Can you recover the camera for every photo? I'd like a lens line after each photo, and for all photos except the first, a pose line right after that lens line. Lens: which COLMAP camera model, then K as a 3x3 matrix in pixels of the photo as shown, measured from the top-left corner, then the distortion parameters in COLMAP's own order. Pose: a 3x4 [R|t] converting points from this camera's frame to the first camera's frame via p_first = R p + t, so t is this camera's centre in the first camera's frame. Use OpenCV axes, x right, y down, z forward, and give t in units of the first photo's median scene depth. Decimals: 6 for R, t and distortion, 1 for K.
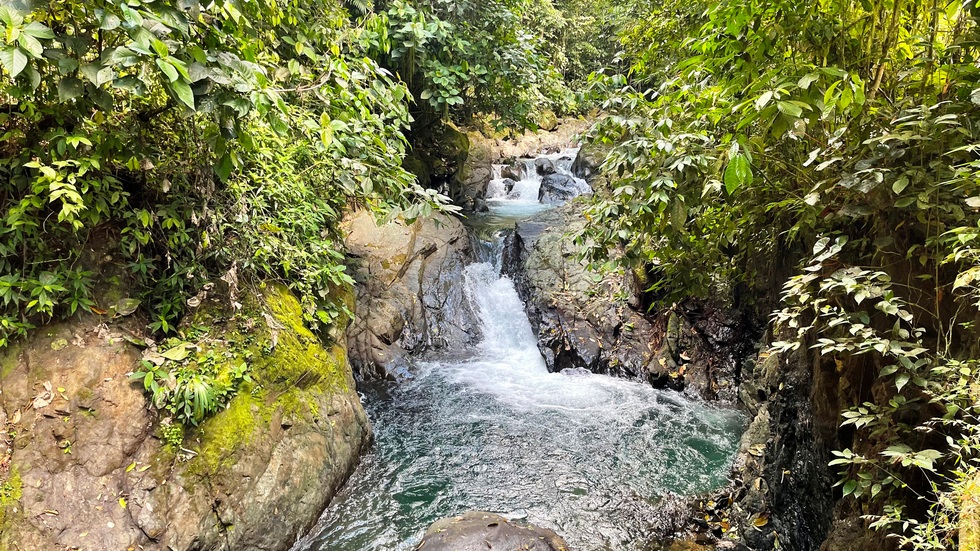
lens RADIAL K [[733.9, 0, 487.2], [0, 733.9, 282.0], [0, 0, 1]] dist [0.086519, -0.120697]
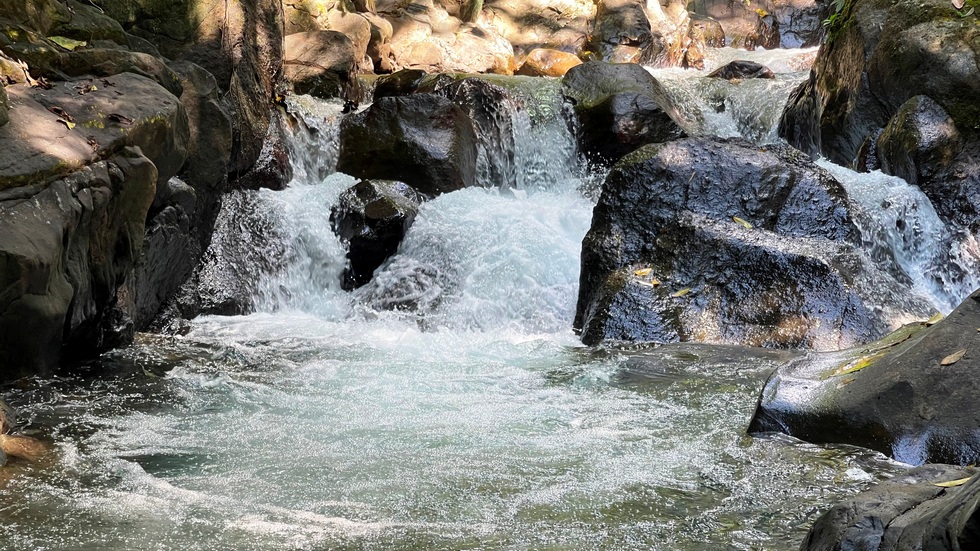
lens RADIAL K [[1816.4, 0, 490.0], [0, 1816.4, 275.5], [0, 0, 1]] dist [0.266423, -0.100769]
pose [[0.999958, 0.008846, 0.002588, 0.052428], [-0.008482, 0.993077, -0.117160, -0.080214], [-0.003606, 0.117133, 0.993110, 0.658806]]
